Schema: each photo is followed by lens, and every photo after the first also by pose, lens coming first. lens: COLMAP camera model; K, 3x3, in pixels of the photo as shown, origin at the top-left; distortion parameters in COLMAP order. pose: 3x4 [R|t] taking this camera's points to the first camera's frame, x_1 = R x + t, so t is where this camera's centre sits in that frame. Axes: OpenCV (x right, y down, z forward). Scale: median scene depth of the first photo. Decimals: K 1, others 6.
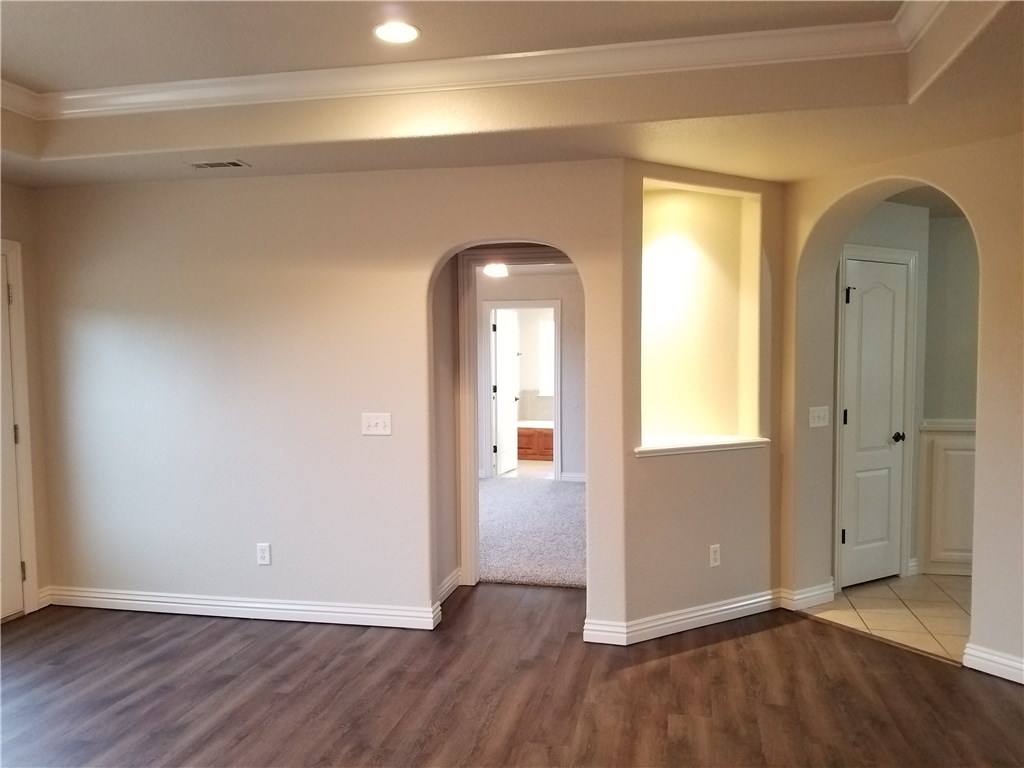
lens RADIAL K [[779.1, 0, 511.3], [0, 779.1, 407.0], [0, 0, 1]] dist [0.148790, -0.225714]
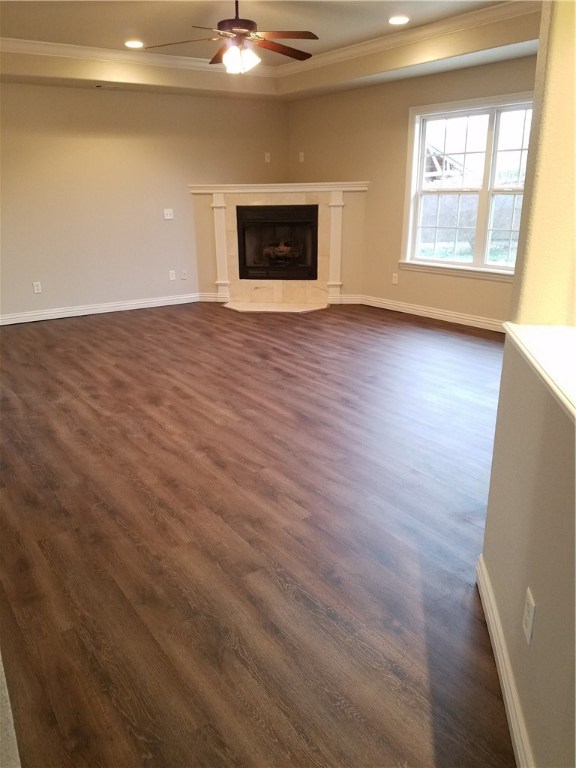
lens RADIAL K [[584.4, 0, 279.8], [0, 584.4, 379.3], [0, 0, 1]] dist [0.148790, -0.225714]
pose [[-0.681186, 0.235214, -0.693297, 0.621059], [-0.029875, 0.937264, 0.347338, -0.058824], [0.731501, 0.257314, -0.631424, 1.189464]]
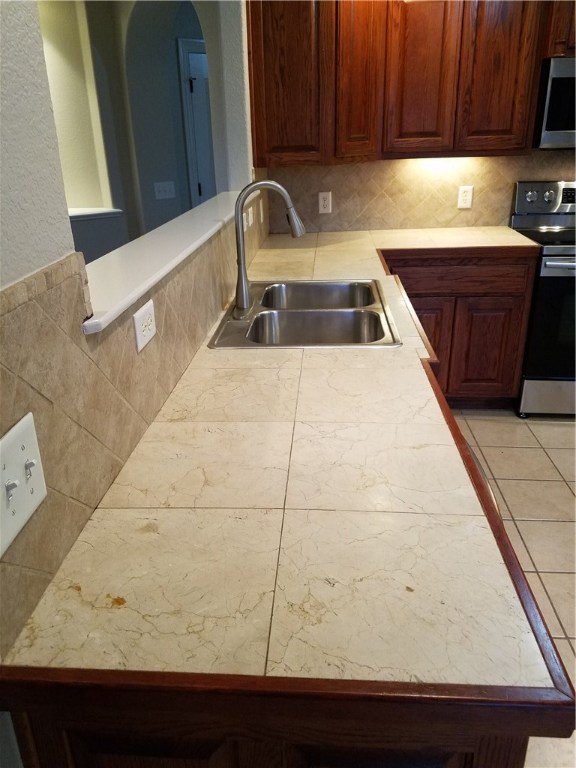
lens RADIAL K [[584.4, 0, 280.8], [0, 584.4, 367.3], [0, 0, 1]] dist [0.148790, -0.225714]
pose [[0.990898, -0.068368, 0.115961, 0.511854], [0.029742, 0.951331, 0.306731, -0.006120], [-0.131288, -0.300490, 0.944706, -0.015257]]
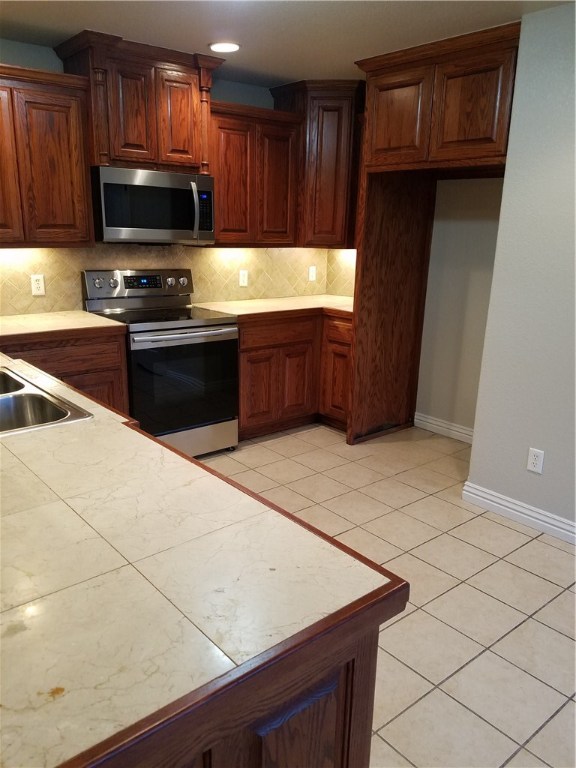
lens RADIAL K [[584.4, 0, 279.7], [0, 584.4, 384.4], [0, 0, 1]] dist [0.148790, -0.225714]
pose [[0.608474, -0.190105, 0.770467, 0.395779], [0.028389, 0.975476, 0.218269, -0.007364], [-0.793066, -0.110939, 0.598948, -0.003328]]
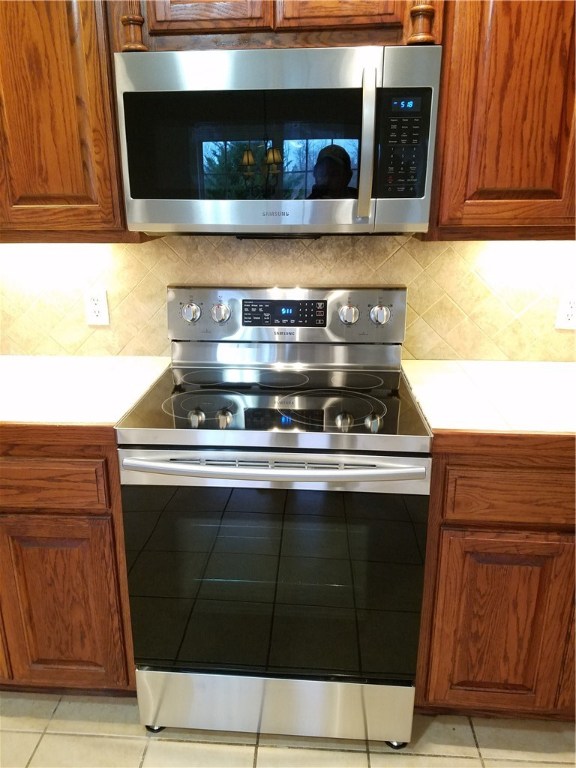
lens RADIAL K [[584.4, 0, 271.6], [0, 584.4, 384.1], [0, 0, 1]] dist [0.148790, -0.225714]
pose [[0.989766, -0.048904, 0.134055, 0.967469], [0.014611, 0.969235, 0.245705, -0.024842], [-0.141947, -0.241232, 0.960030, 0.325257]]
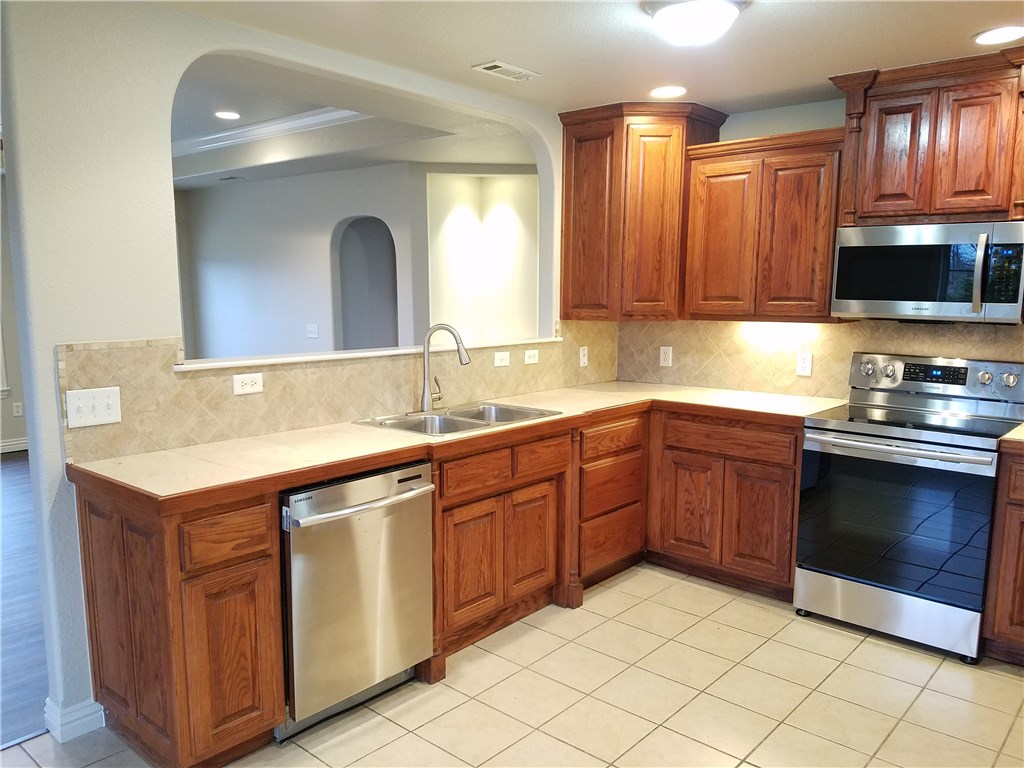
lens RADIAL K [[779.1, 0, 498.9], [0, 779.1, 403.7], [0, 0, 1]] dist [0.148790, -0.225714]
pose [[0.870780, 0.079926, -0.485132, 1.052797], [-0.037409, 0.994609, 0.096717, -0.001998], [0.490247, -0.066071, 0.869076, -0.270327]]
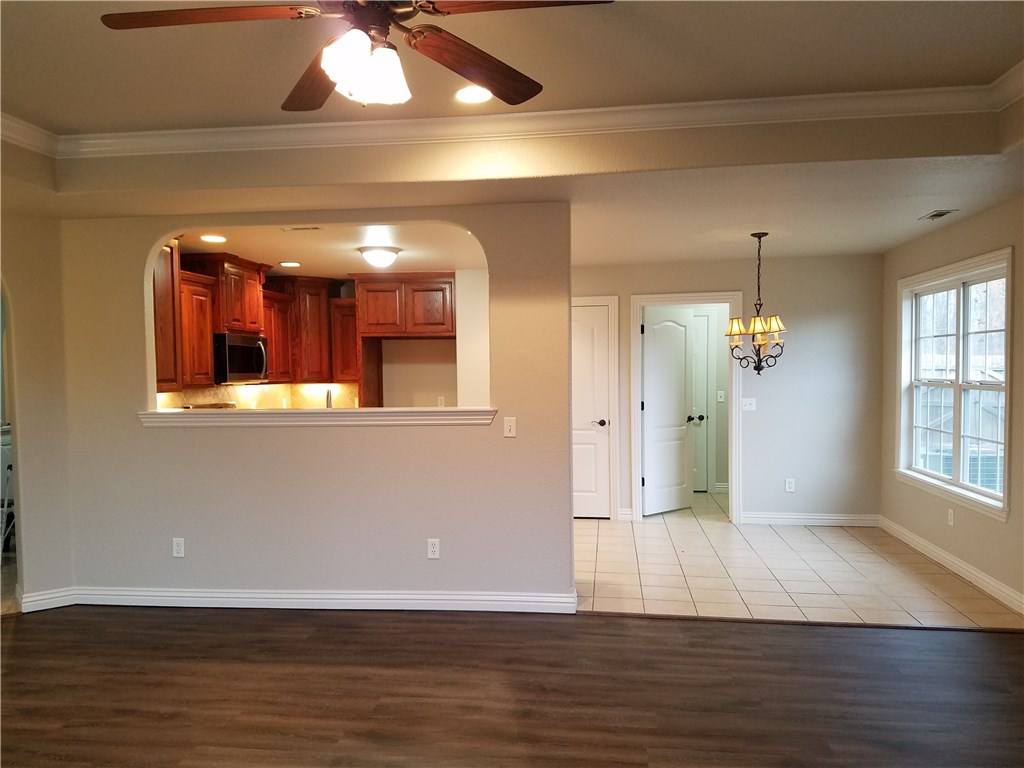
lens RADIAL K [[779.1, 0, 500.3], [0, 779.1, 414.6], [0, 0, 1]] dist [0.148790, -0.225714]
pose [[-0.073863, -0.052981, 0.995860, -0.738649], [0.072472, 0.995662, 0.058345, -0.015873], [-0.994632, 0.076482, -0.069703, 0.279545]]
